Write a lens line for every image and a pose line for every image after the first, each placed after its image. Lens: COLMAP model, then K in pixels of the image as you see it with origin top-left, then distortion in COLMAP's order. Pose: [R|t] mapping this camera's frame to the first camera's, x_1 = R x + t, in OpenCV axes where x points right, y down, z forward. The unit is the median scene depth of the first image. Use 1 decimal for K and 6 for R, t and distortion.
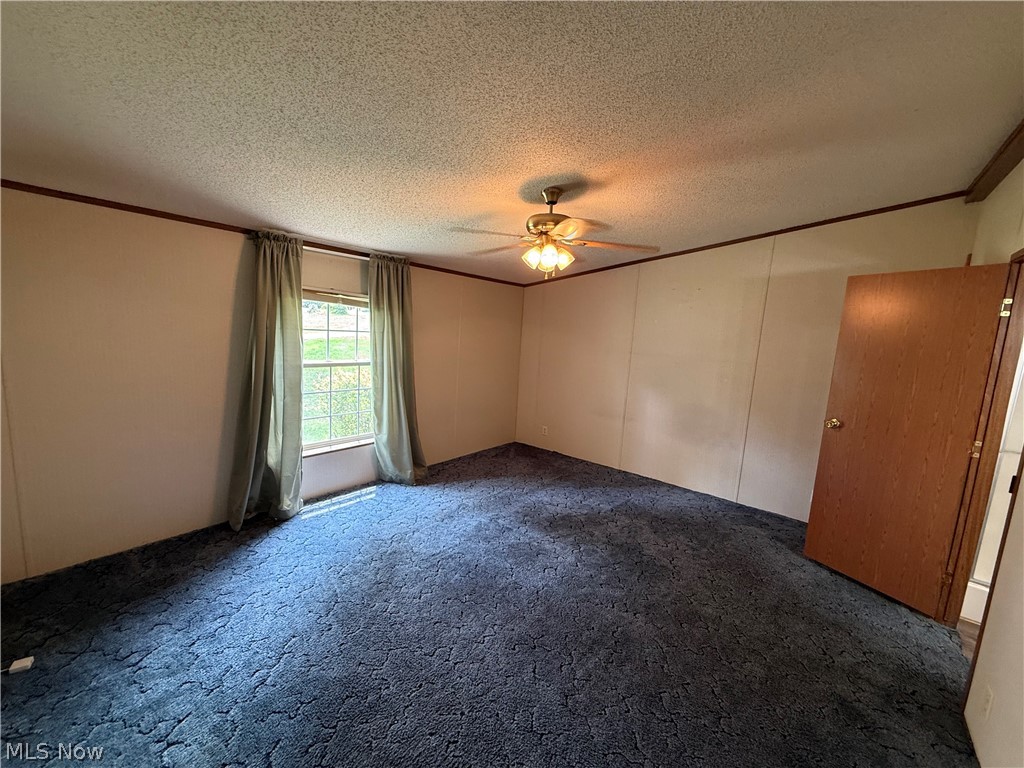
lens RADIAL K [[407.2, 0, 512.6], [0, 407.2, 387.8], [0, 0, 1]] dist [-0.002881, 0.000659]
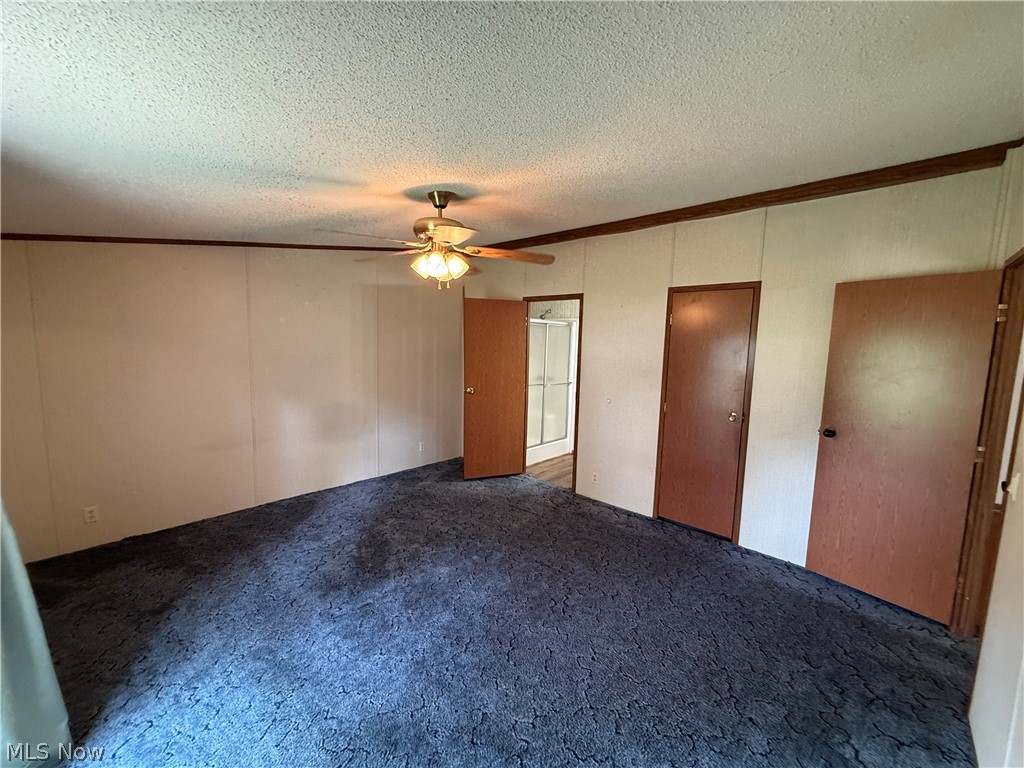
lens RADIAL K [[407.2, 0, 510.0], [0, 407.2, 381.5], [0, 0, 1]] dist [-0.002881, 0.000659]
pose [[0.064750, -0.156700, 0.985521, -0.567334], [0.121104, 0.981528, 0.148108, -0.120533], [-0.990526, 0.109761, 0.082531, 0.528728]]
